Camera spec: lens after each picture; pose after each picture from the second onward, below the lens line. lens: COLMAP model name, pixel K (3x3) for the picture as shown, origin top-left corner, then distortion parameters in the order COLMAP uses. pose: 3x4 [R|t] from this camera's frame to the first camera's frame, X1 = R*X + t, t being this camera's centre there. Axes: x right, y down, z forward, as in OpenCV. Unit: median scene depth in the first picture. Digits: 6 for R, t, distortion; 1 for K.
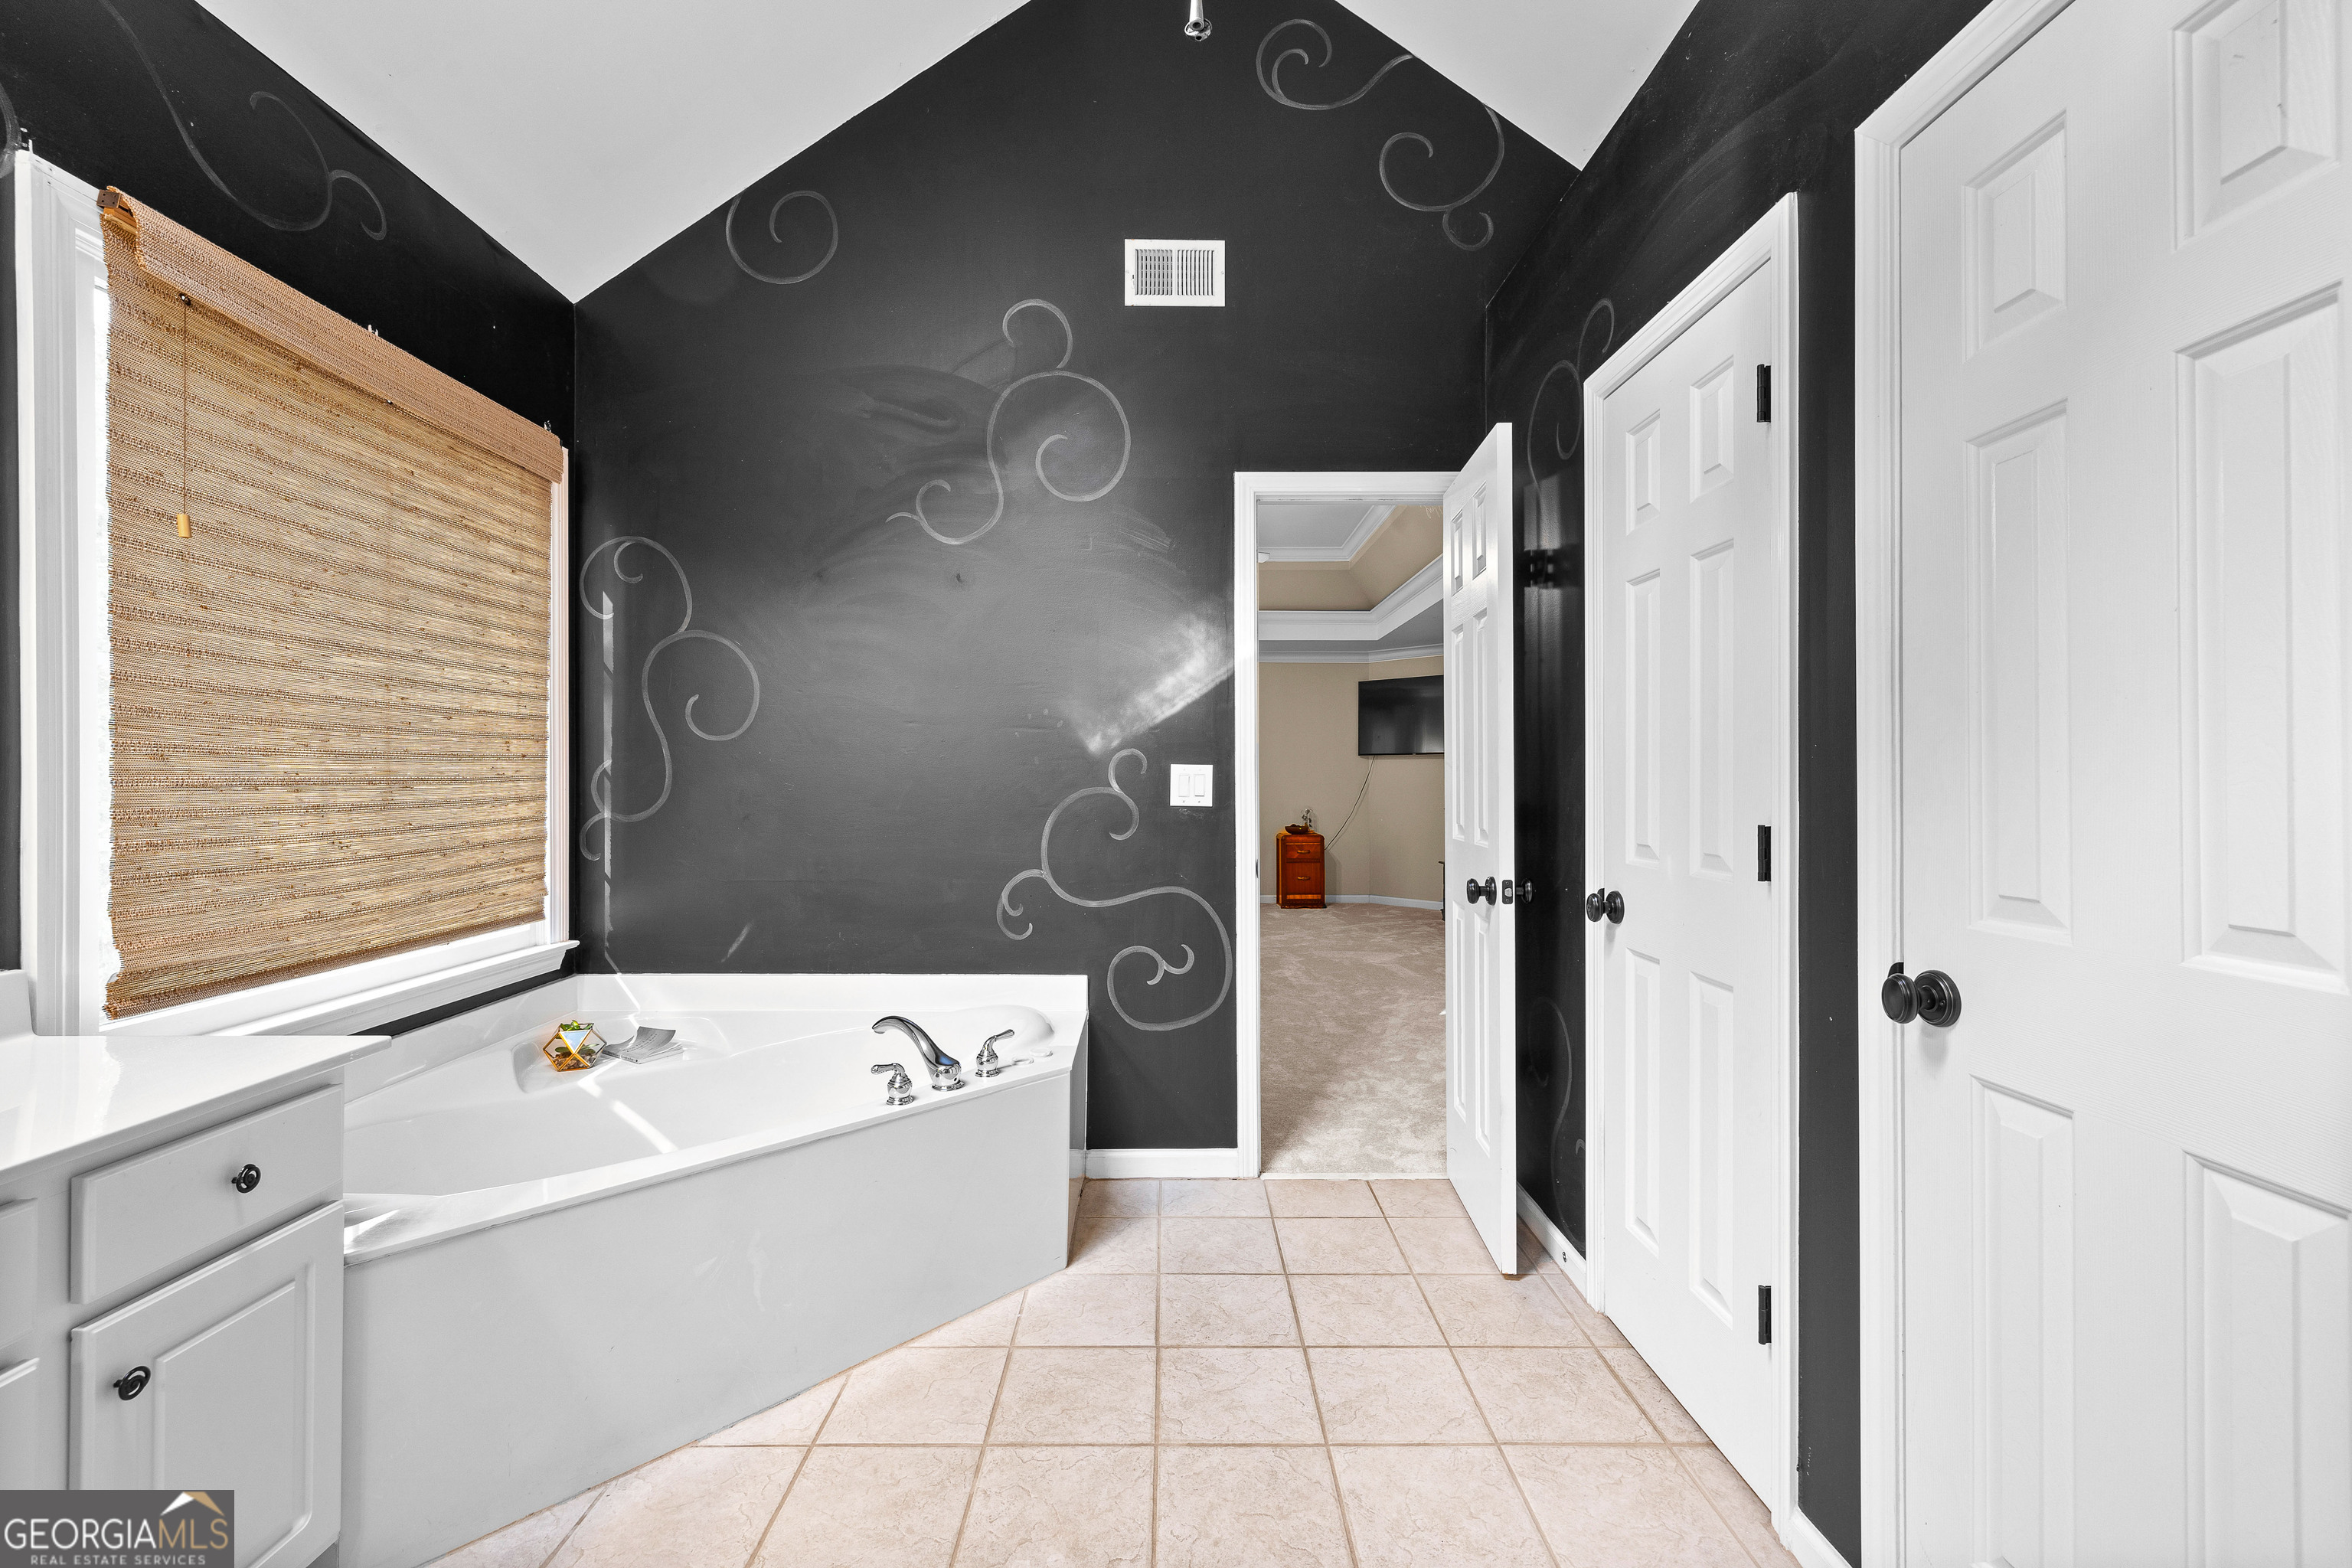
lens RADIAL K [[1003.8, 0, 1173.6], [0, 1003.8, 769.5], [0, 0, 1]] dist [0.000898, -0.000292]
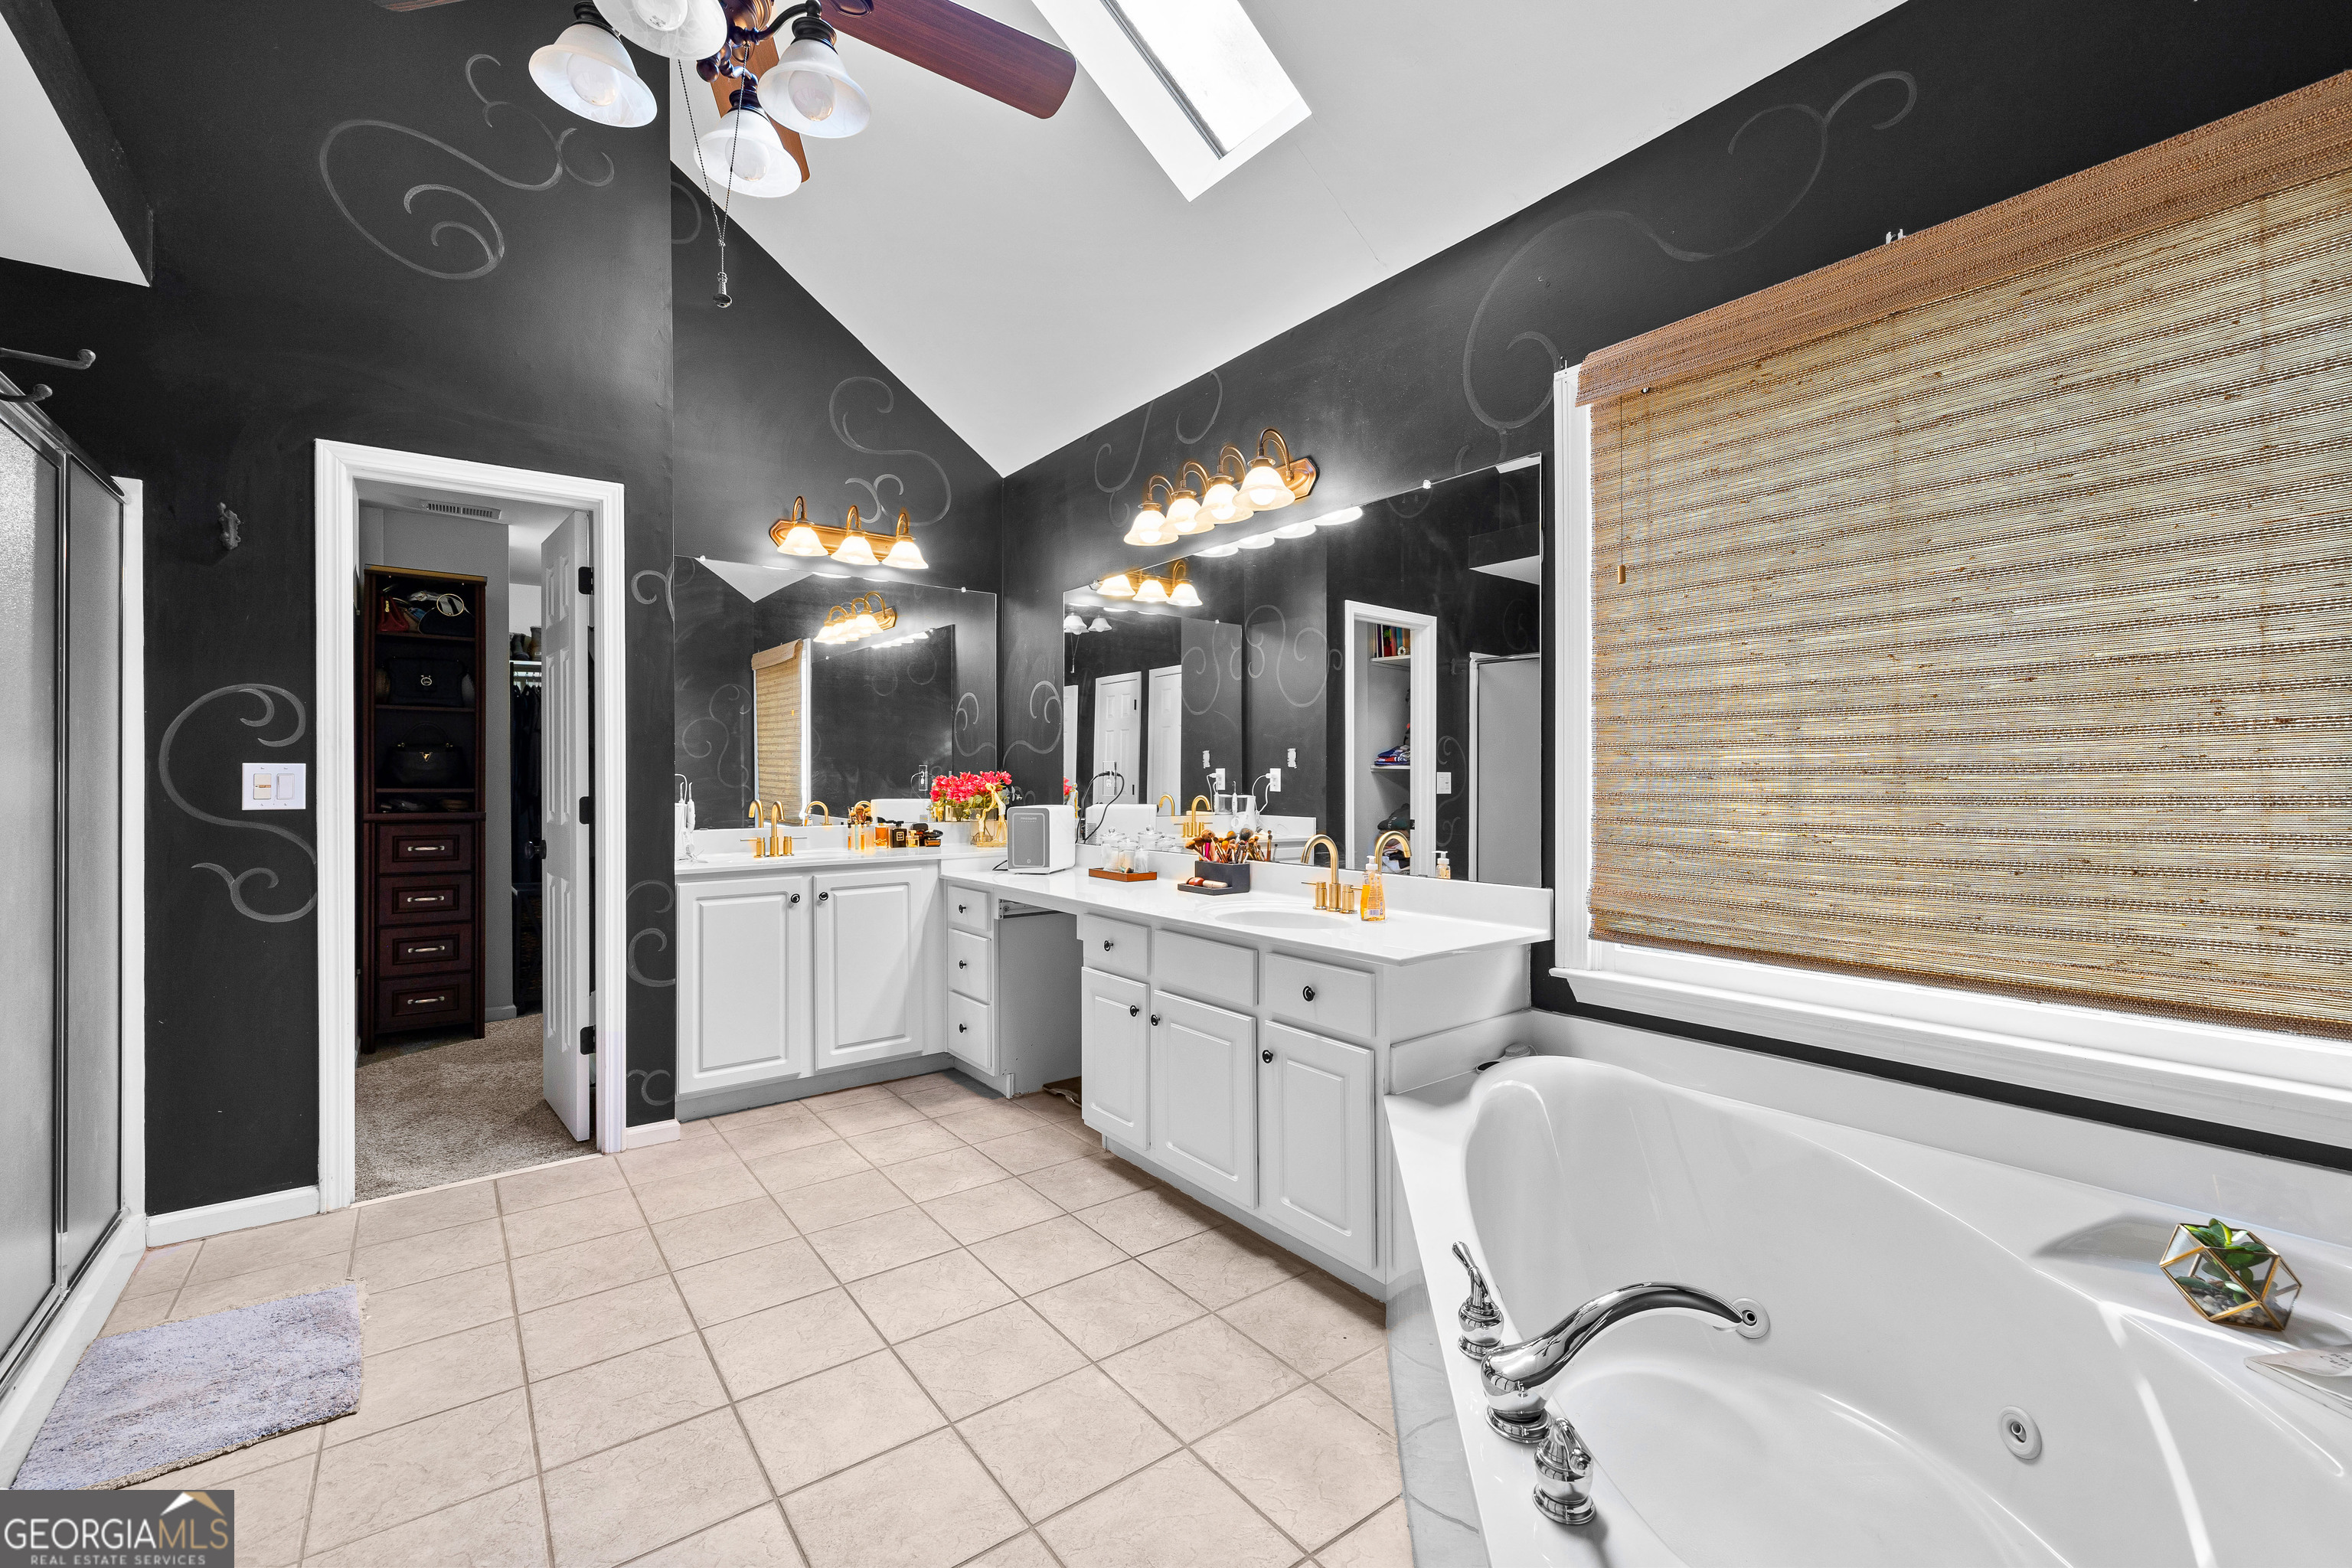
lens RADIAL K [[1003.8, 0, 1173.6], [0, 1003.8, 769.5], [0, 0, 1]] dist [0.000898, -0.000292]
pose [[-0.809037, 0.000058, -0.587757, 0.190449], [0.011139, 0.999822, -0.015234, 0.017625], [0.587652, -0.018872, -0.808894, 1.341748]]
